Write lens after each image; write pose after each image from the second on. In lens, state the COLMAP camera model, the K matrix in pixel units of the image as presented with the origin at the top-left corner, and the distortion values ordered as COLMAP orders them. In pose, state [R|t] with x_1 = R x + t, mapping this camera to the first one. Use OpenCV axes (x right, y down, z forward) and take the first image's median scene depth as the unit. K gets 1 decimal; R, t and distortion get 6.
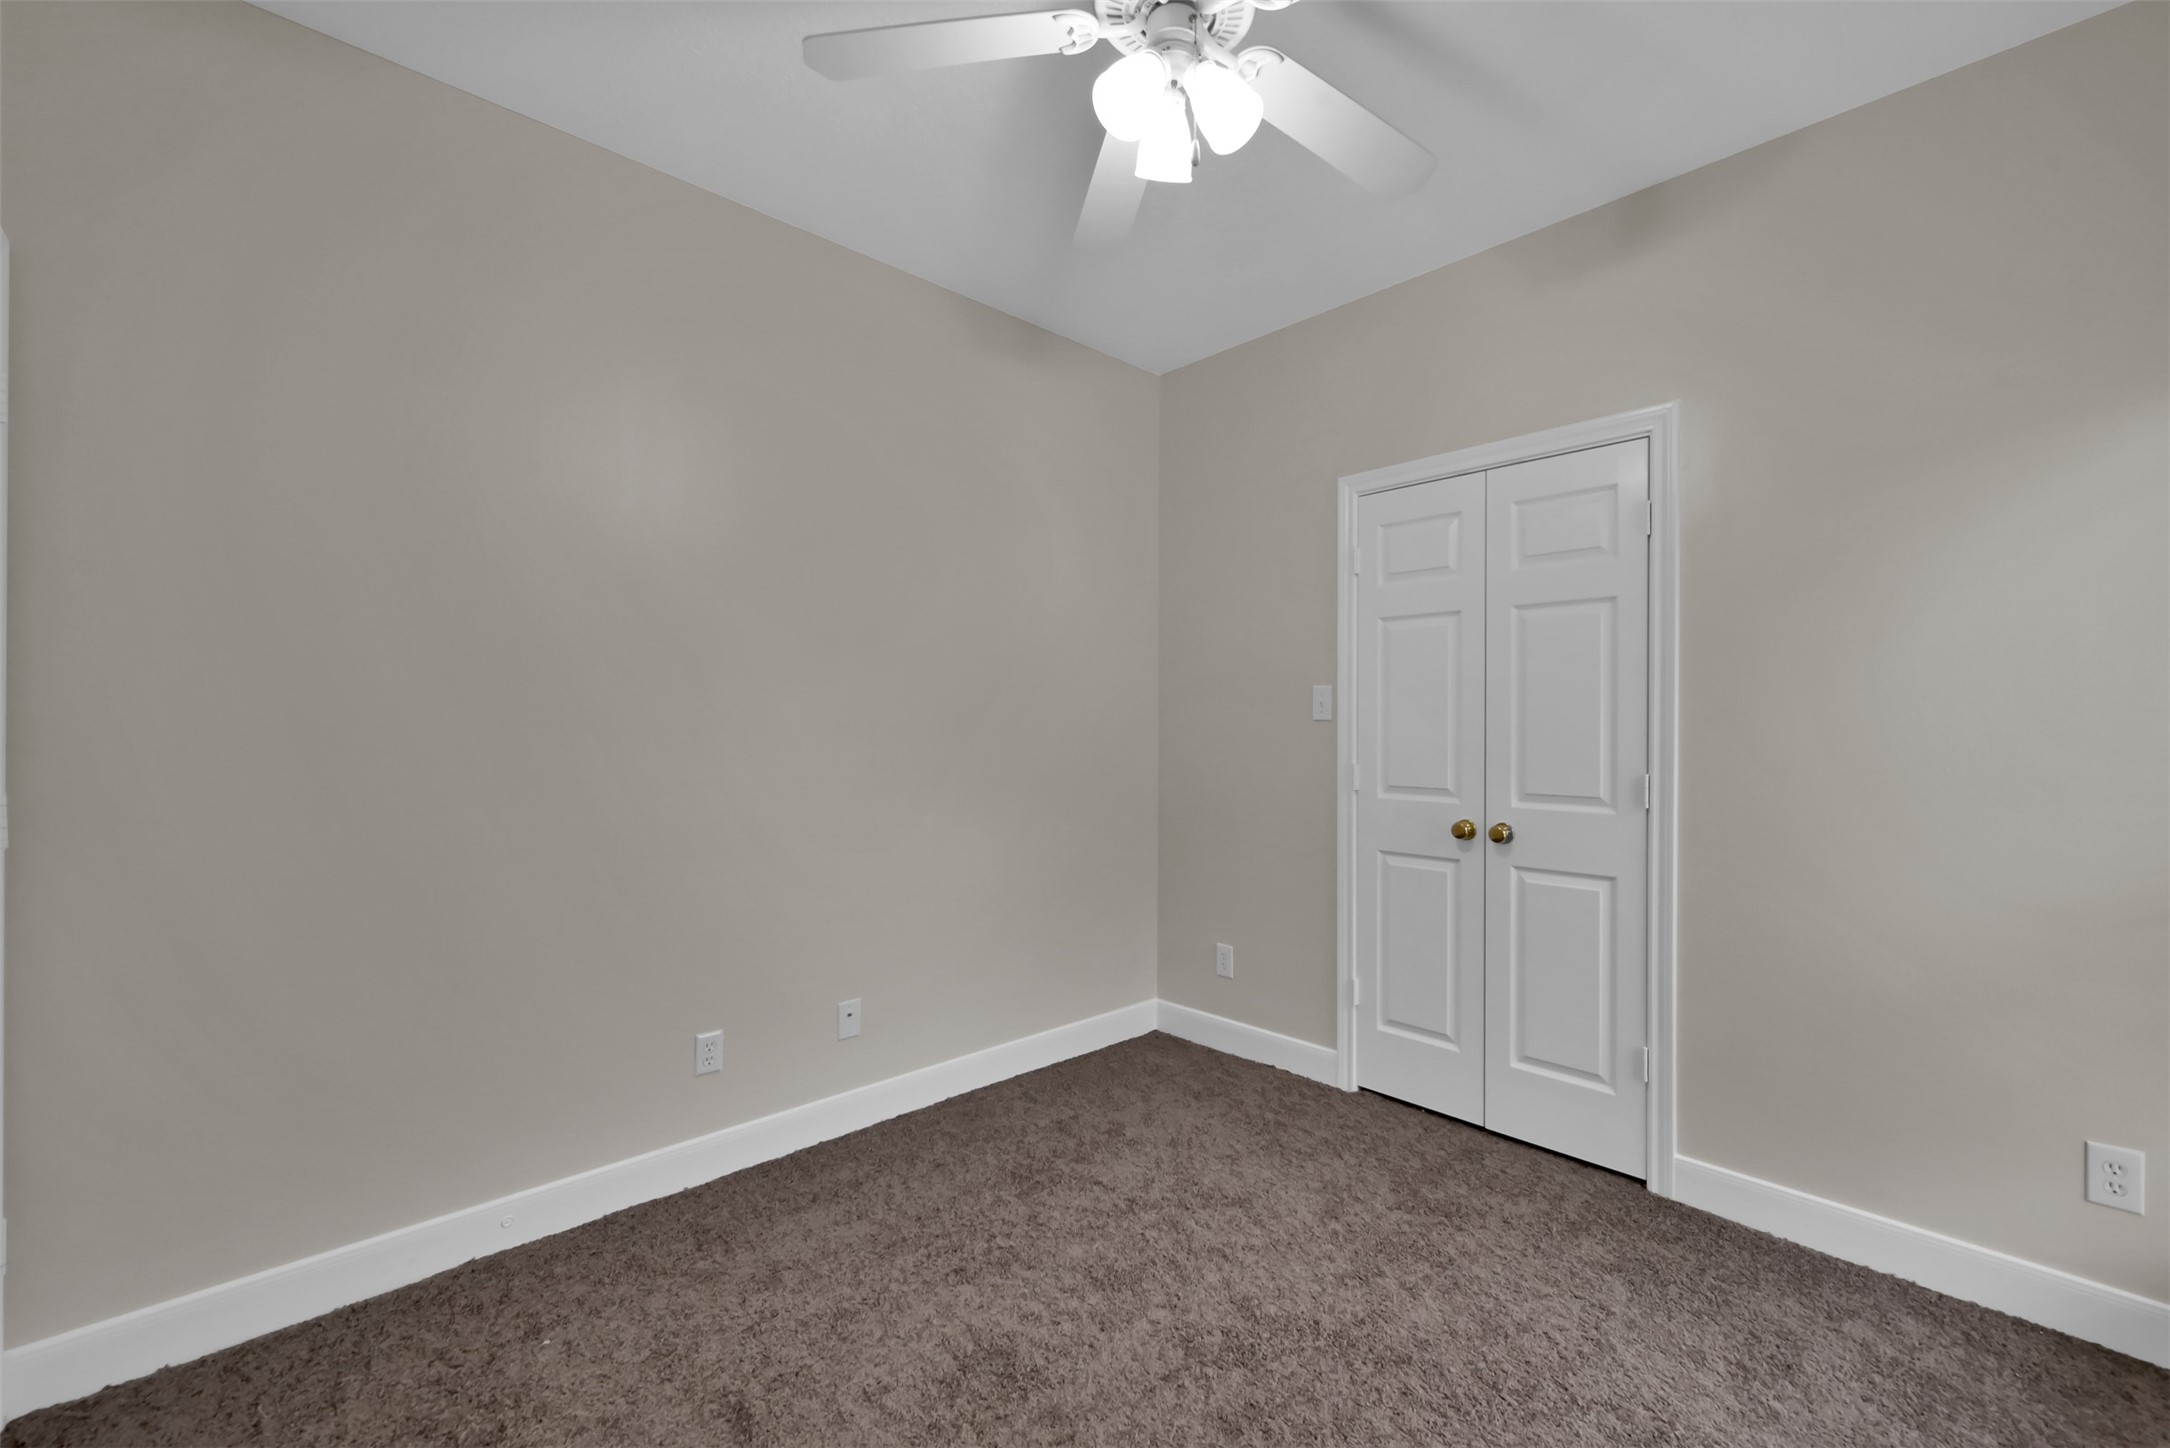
lens RADIAL K [[826.9, 0, 1085.0], [0, 826.9, 724.0], [0, 0, 1]] dist [0.010141, -0.000176]
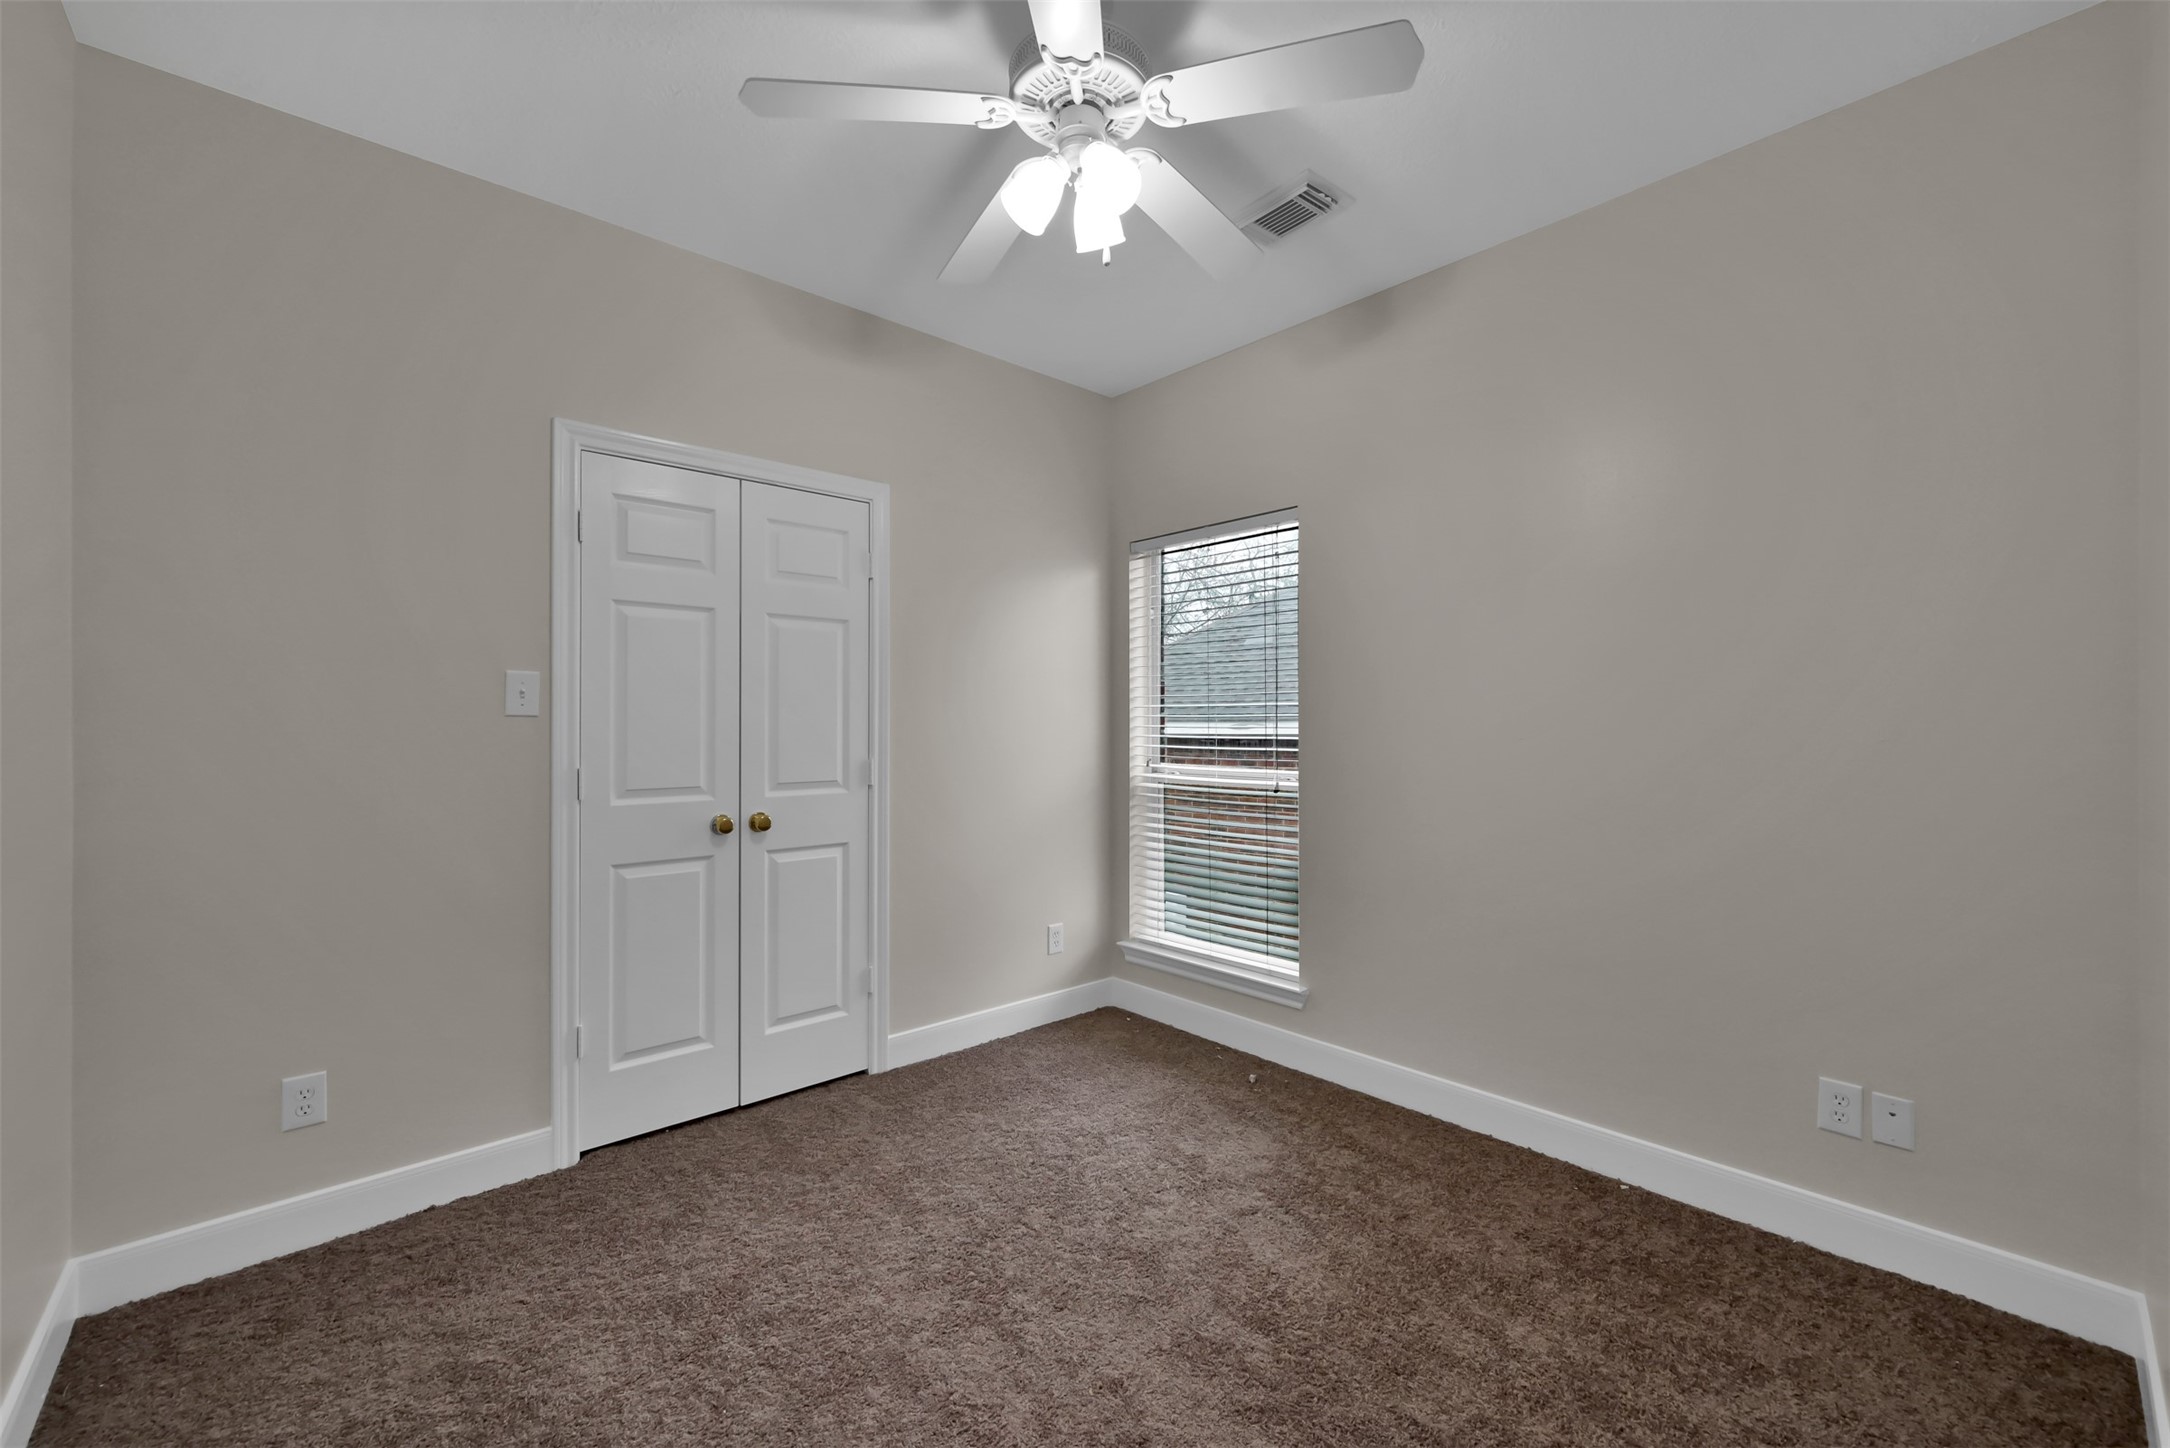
lens RADIAL K [[864.6, 0, 1081.1], [0, 864.6, 722.0], [0, 0, 1]] dist [-0.001069, -0.000039]
pose [[0.066408, 0.007571, 0.997764, -0.563998], [0.000786, 0.999971, -0.007641, 0.010030], [-0.997792, 0.001292, 0.066400, 0.483948]]
